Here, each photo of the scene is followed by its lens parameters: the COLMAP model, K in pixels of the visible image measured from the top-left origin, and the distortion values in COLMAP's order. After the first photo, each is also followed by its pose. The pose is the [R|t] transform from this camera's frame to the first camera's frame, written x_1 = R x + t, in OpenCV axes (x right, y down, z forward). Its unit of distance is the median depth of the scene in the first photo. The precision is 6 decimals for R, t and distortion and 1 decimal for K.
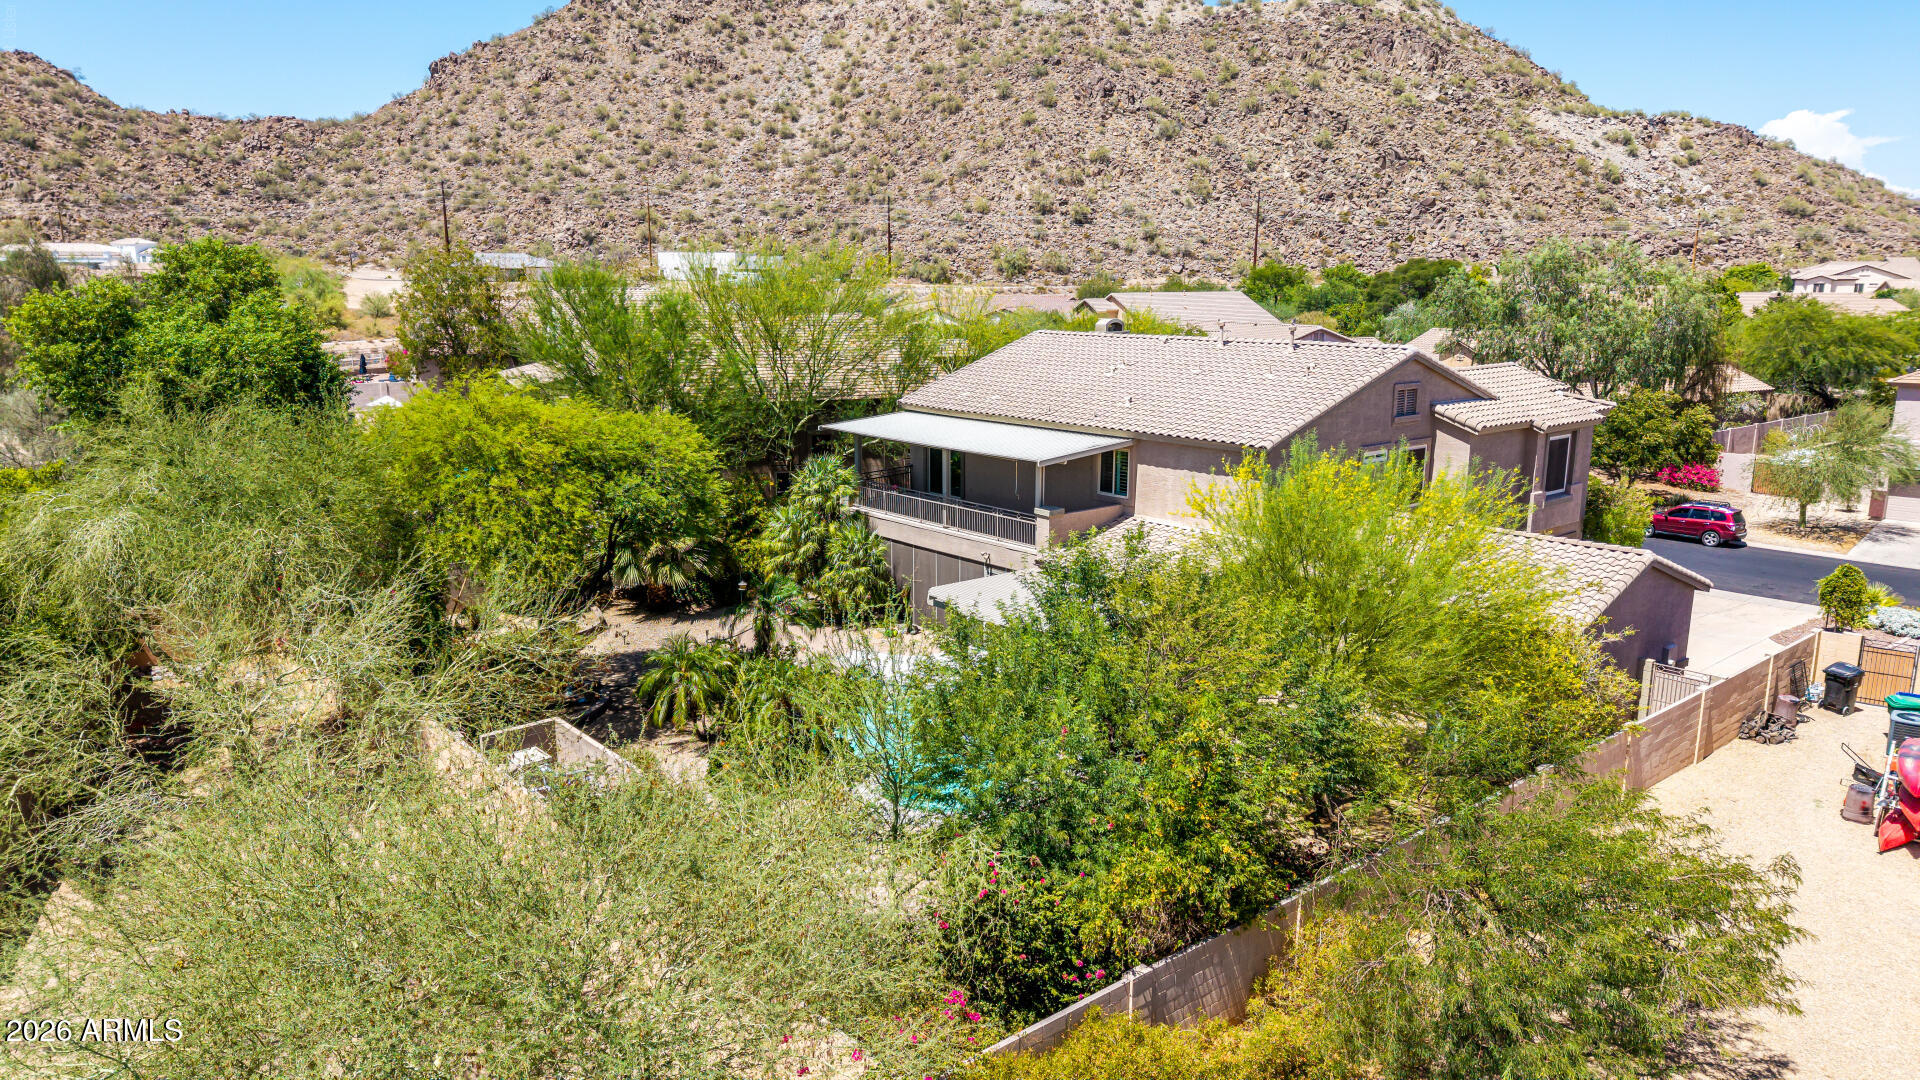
lens RADIAL K [[1292.2, 0, 960.0], [0, 1292.2, 540.0], [0, 0, 1]] dist [0.002292, -0.002696]
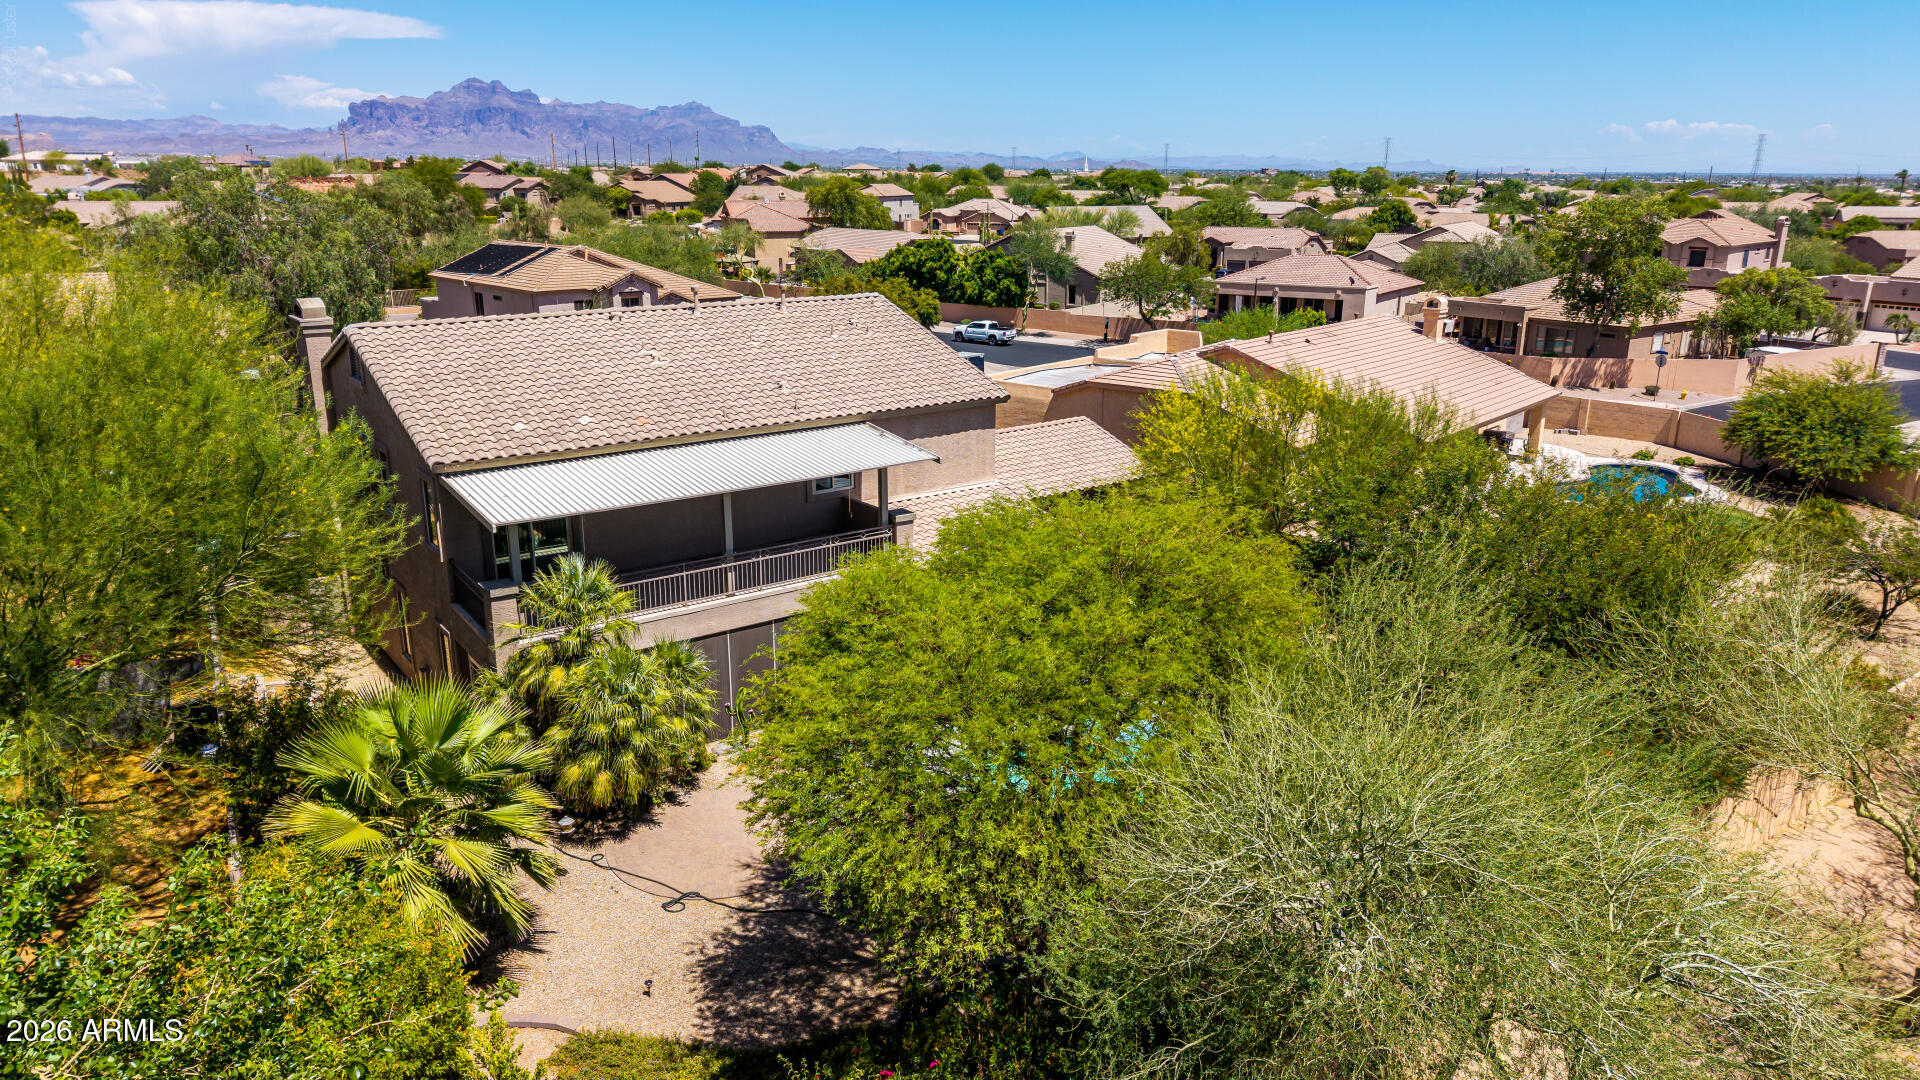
lens RADIAL K [[1292.2, 0, 960.0], [0, 1292.2, 540.0], [0, 0, 1]] dist [0.002292, -0.002696]
pose [[0.064237, -0.276487, 0.958868, -0.073980], [0.199157, 0.945076, 0.259168, -0.021691], [-0.977860, 0.174318, 0.115773, 0.080935]]
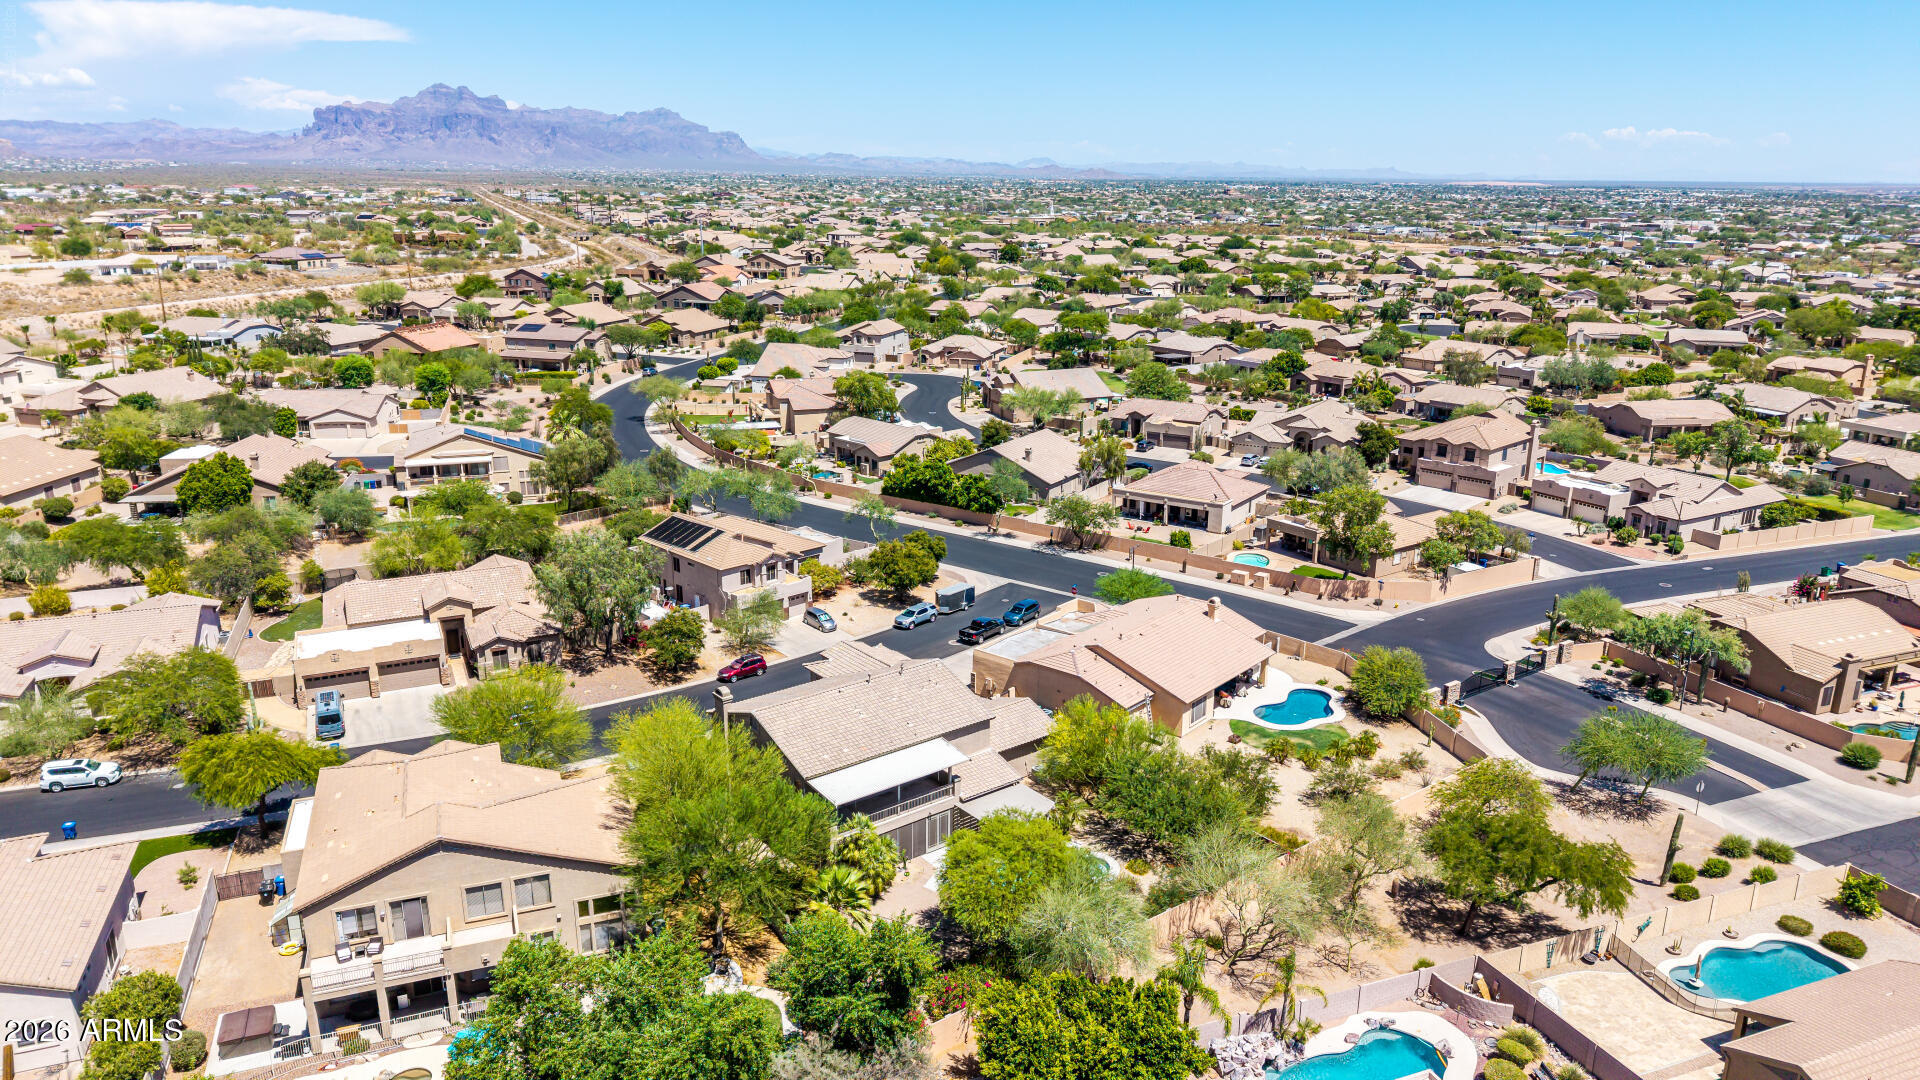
lens RADIAL K [[1282.4, 0, 954.5], [0, 1282.4, 540.0], [0, 0, 1]] dist [0.041624, -0.045917]
pose [[0.044780, -0.273980, 0.960692, -0.195693], [0.198670, 0.944891, 0.260213, -0.098870], [-0.979043, 0.179208, 0.096744, 0.065514]]
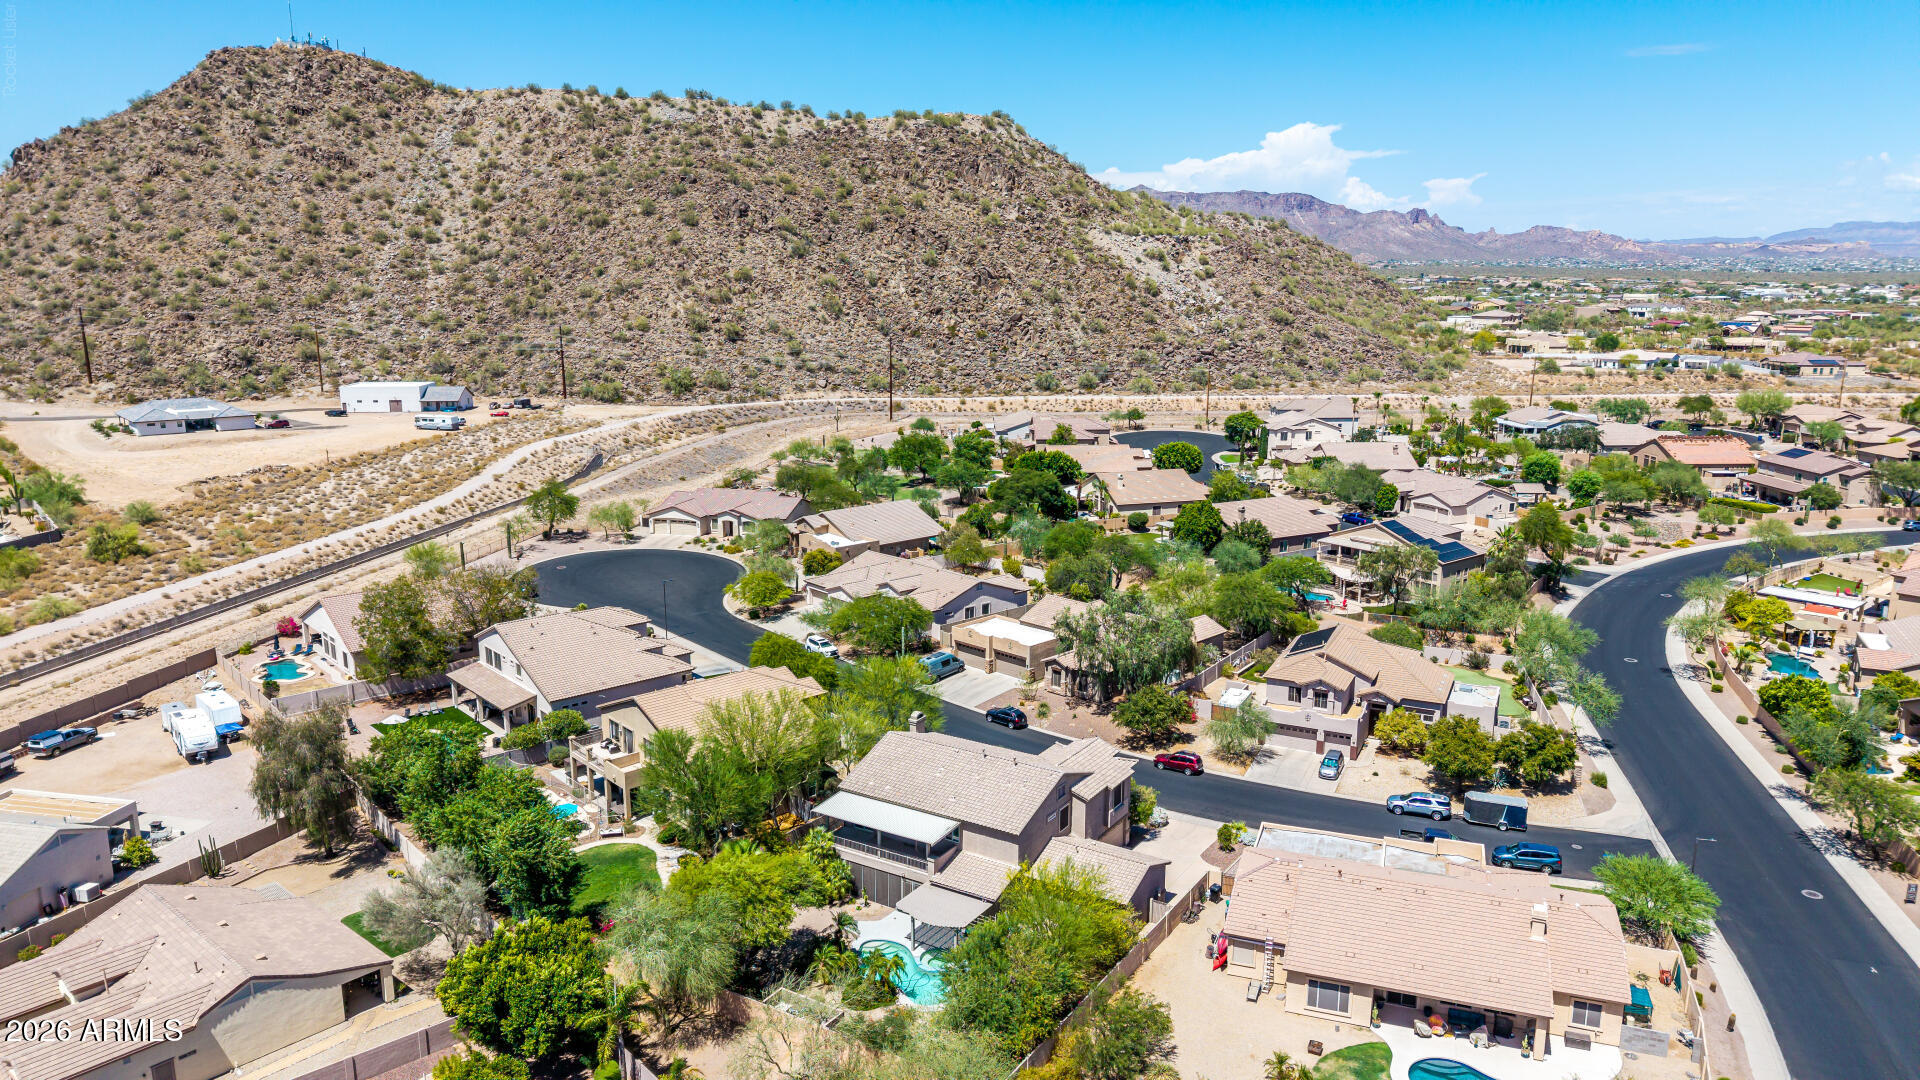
lens RADIAL K [[1271.4, 0, 960.8], [0, 1271.4, 549.5], [0, 0, 1]] dist [0.062011, -0.070275]
pose [[0.953198, -0.065532, 0.295160, -0.053720], [0.062476, 0.997850, 0.019782, -0.061808], [-0.295822, -0.000416, 0.955243, -0.125893]]
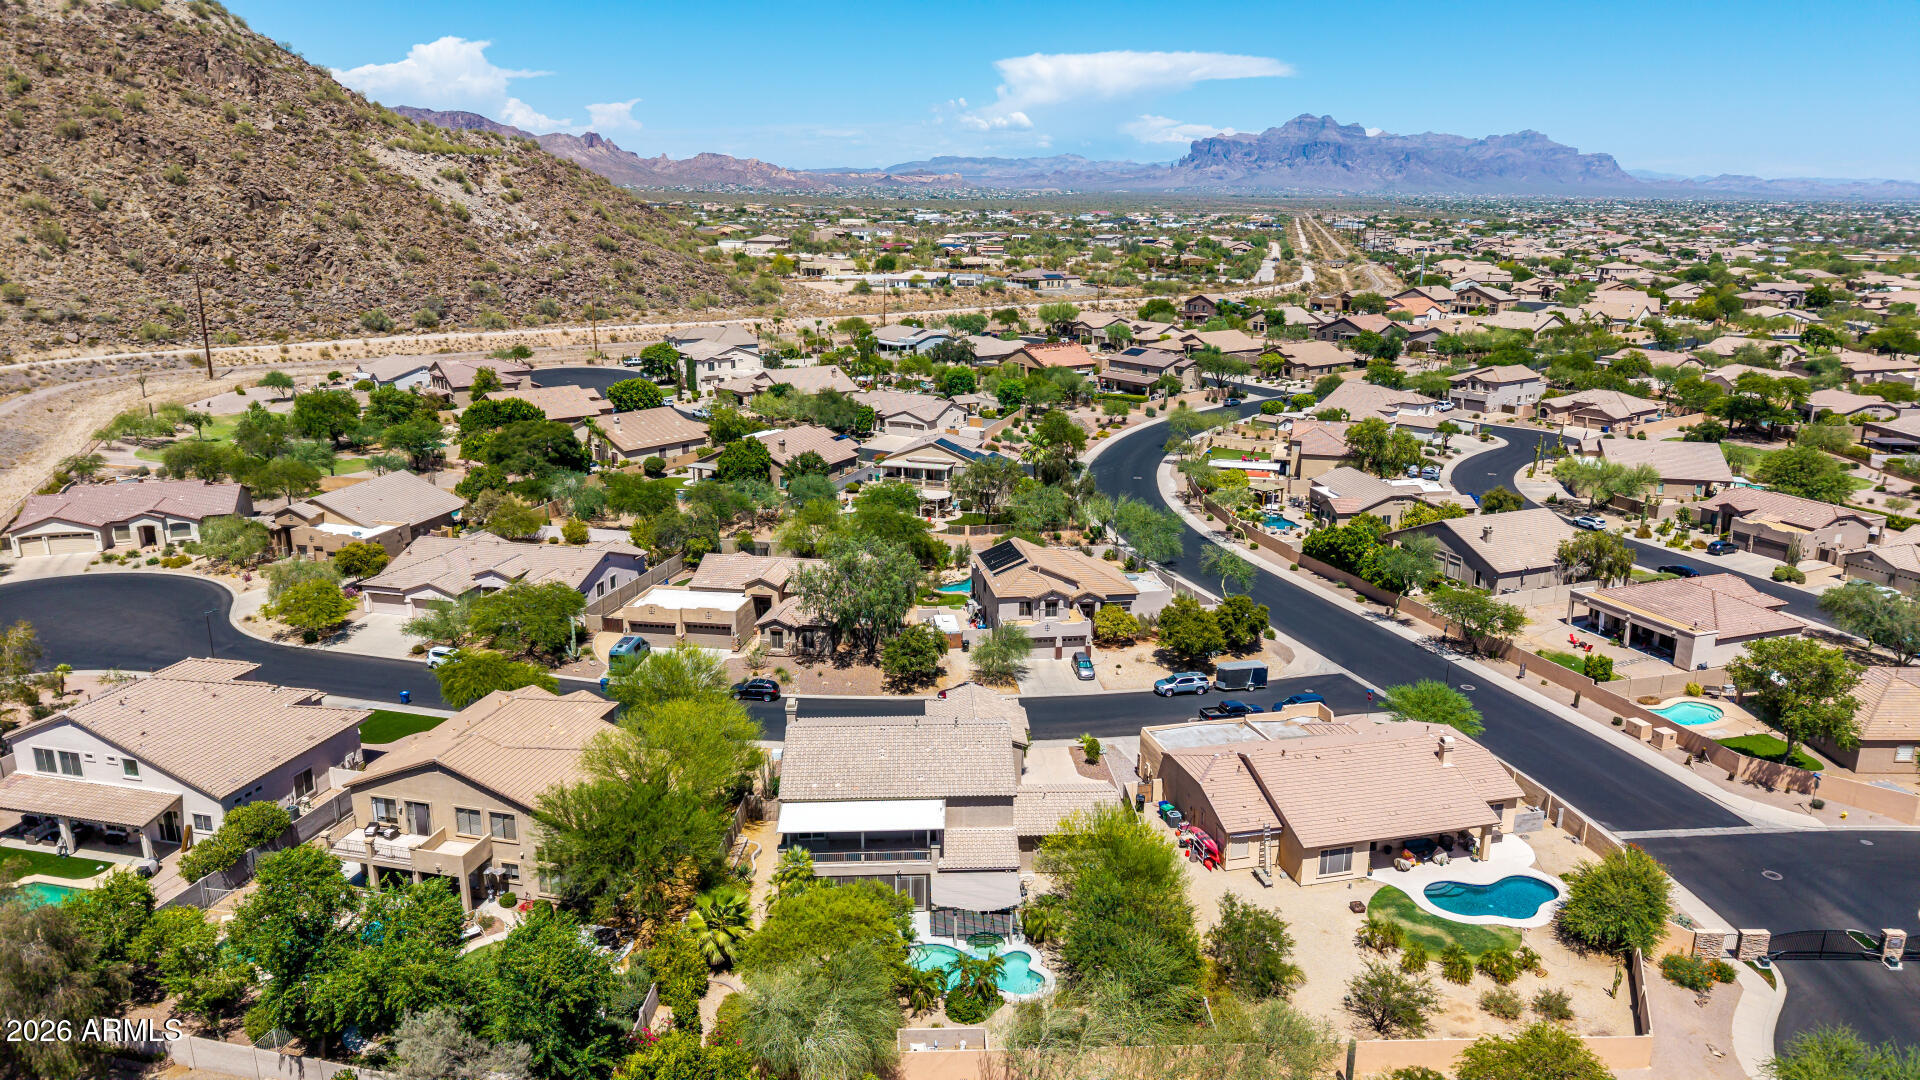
lens RADIAL K [[1274.3, 0, 955.1], [0, 1274.3, 526.6], [0, 0, 1]] dist [0.062250, -0.059814]
pose [[0.614336, -0.196038, 0.764304, -0.144663], [0.157116, 0.979640, 0.124983, -0.080126], [-0.773244, 0.043303, 0.632628, -0.044802]]
